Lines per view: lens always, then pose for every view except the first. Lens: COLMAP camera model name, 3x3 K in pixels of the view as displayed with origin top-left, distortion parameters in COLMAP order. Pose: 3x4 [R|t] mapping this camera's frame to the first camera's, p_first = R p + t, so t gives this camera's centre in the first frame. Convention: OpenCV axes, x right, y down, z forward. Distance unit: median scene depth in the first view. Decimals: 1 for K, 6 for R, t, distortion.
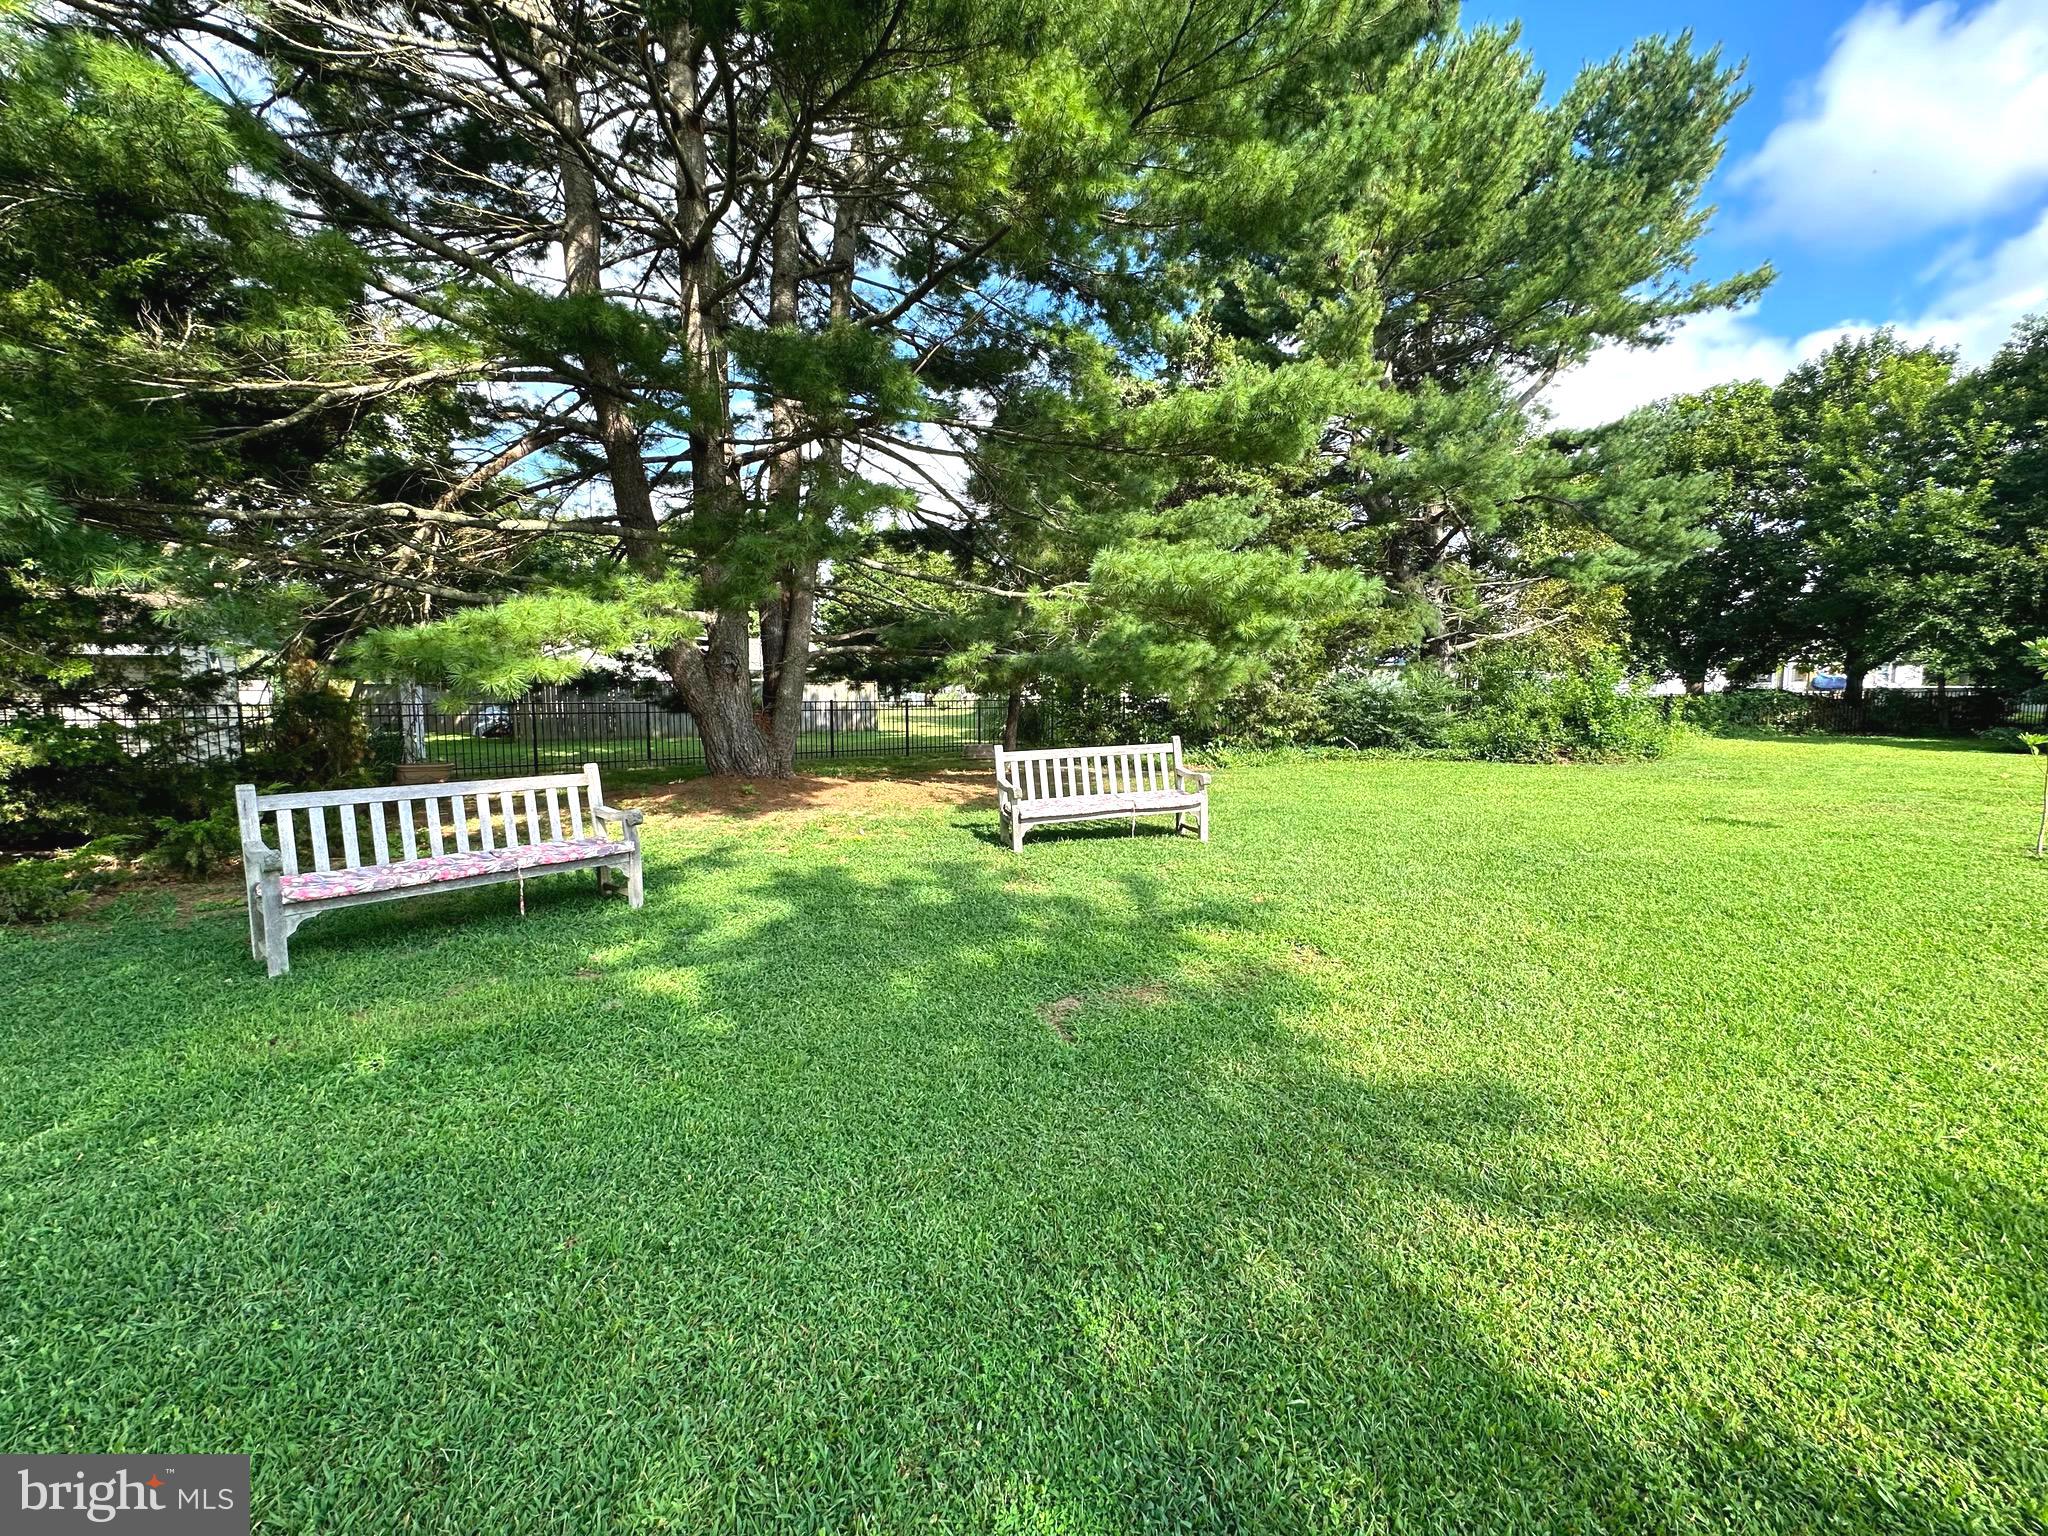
lens RADIAL K [[820.7, 0, 1026.7], [0, 820.7, 760.9], [0, 0, 1]] dist [-0.005606, 0.000657]
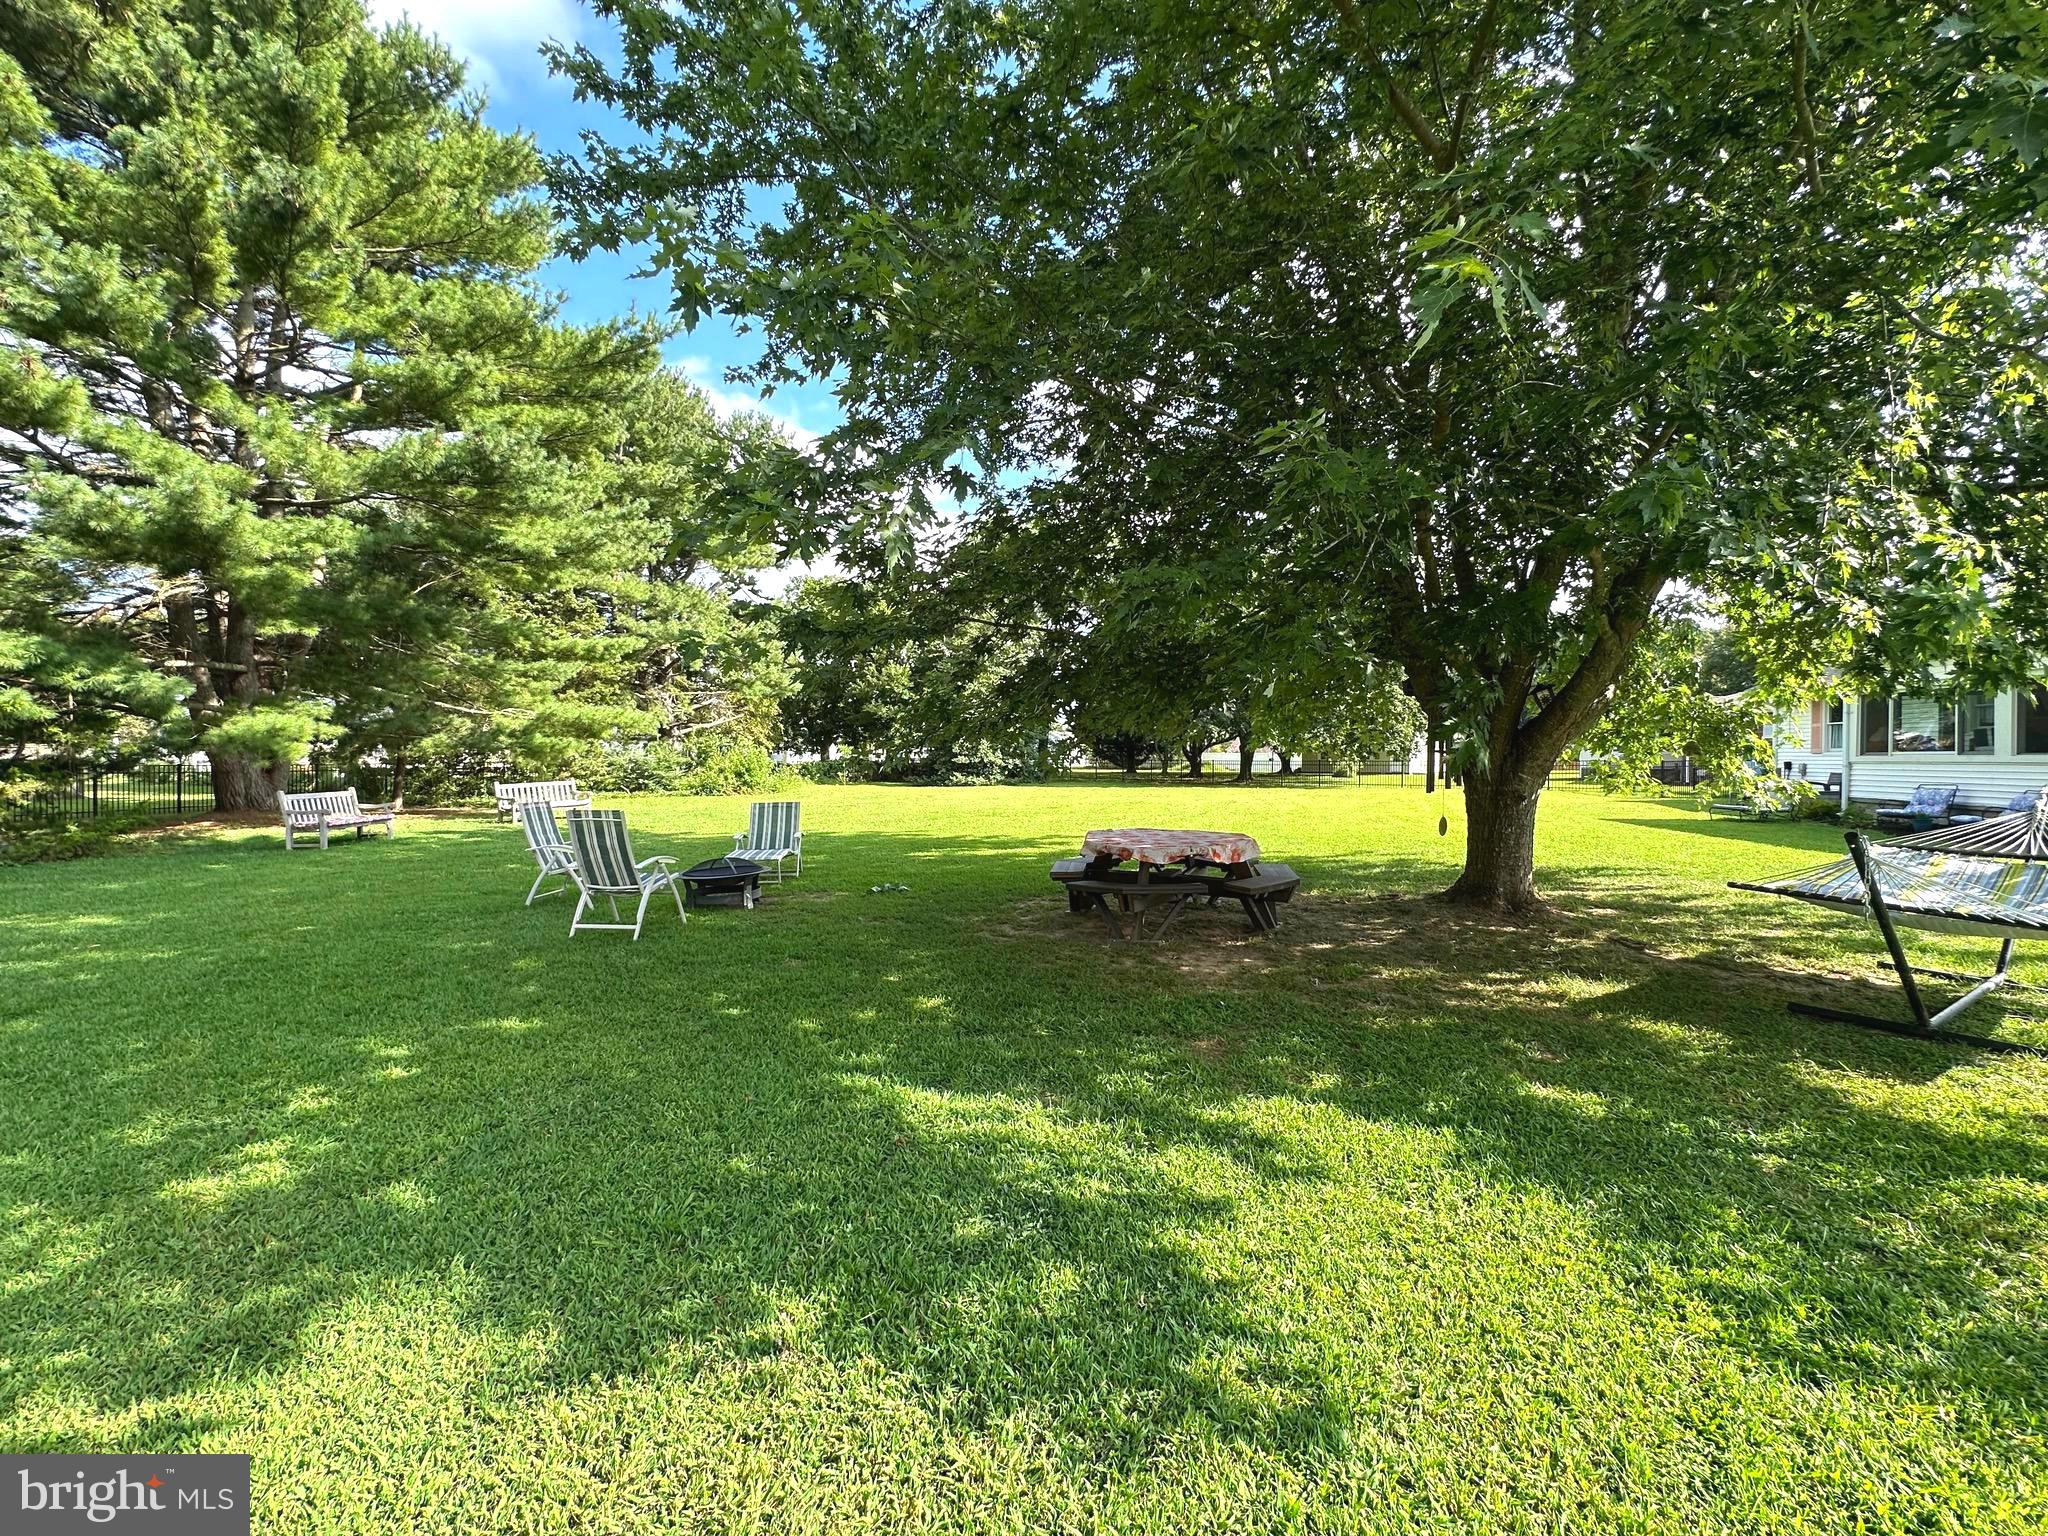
lens RADIAL K [[820.7, 0, 1024.9], [0, 820.7, 758.6], [0, 0, 1]] dist [-0.005606, 0.000657]
pose [[0.636536, 0.003285, 0.771240, -0.358348], [0.063368, 0.996387, -0.056545, 0.058326], [-0.768640, 0.084865, 0.634028, -0.670095]]
